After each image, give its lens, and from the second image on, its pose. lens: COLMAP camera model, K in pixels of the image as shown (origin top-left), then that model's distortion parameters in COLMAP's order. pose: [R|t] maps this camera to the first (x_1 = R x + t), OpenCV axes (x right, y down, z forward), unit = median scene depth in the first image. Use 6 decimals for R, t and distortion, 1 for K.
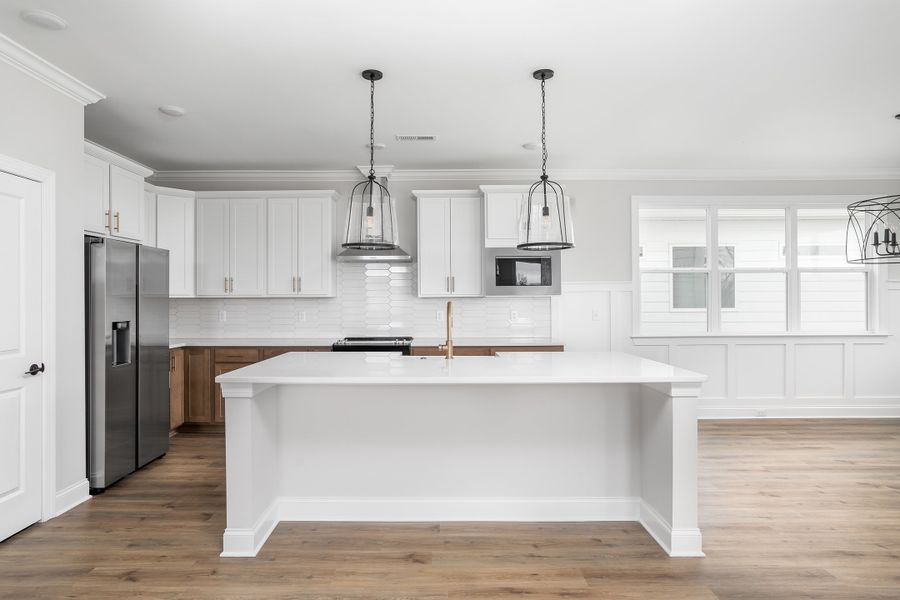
lens RADIAL K [[533.7, 0, 445.3], [0, 533.7, 294.3], [0, 0, 1]] dist [-0.049804, 0.048538]
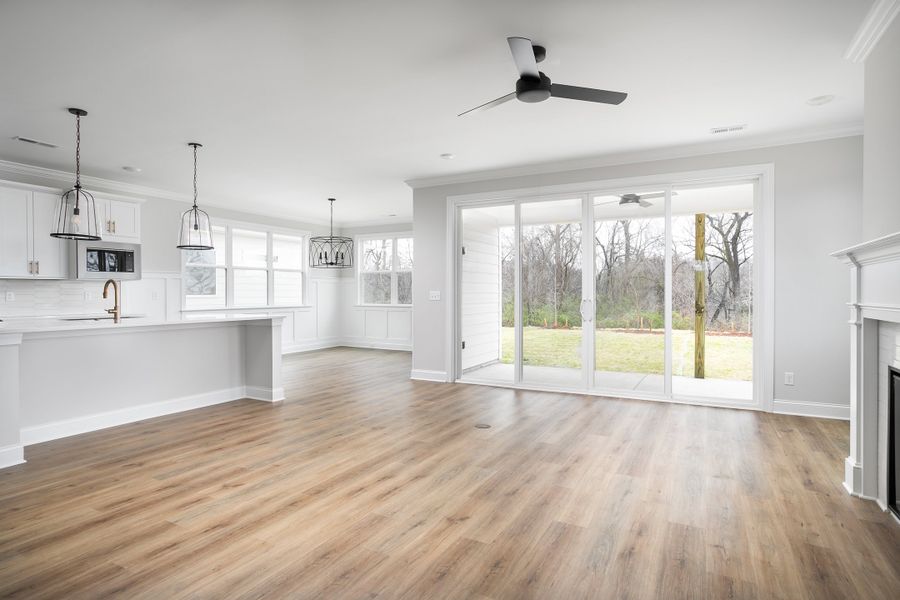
lens RADIAL K [[533.7, 0, 445.3], [0, 533.7, 294.3], [0, 0, 1]] dist [-0.049804, 0.048538]
pose [[0.484399, 0.006463, 0.874824, -0.766127], [-0.006343, 0.999972, -0.003876, 0.050918], [-0.874824, -0.003672, 0.484426, -0.437429]]
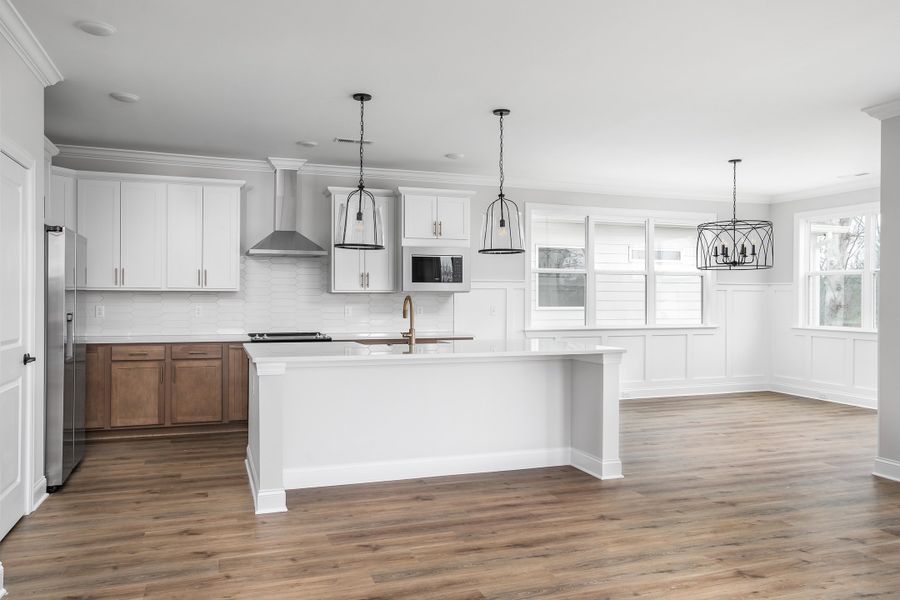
lens RADIAL K [[675.2, 0, 412.8], [0, 675.2, 298.1], [0, 0, 1]] dist [0.002786, 0.008928]
pose [[0.952260, 0.009209, 0.305149, -0.419626], [-0.011196, 0.999926, 0.004761, 0.011930], [-0.305082, -0.007950, 0.952293, -0.379072]]
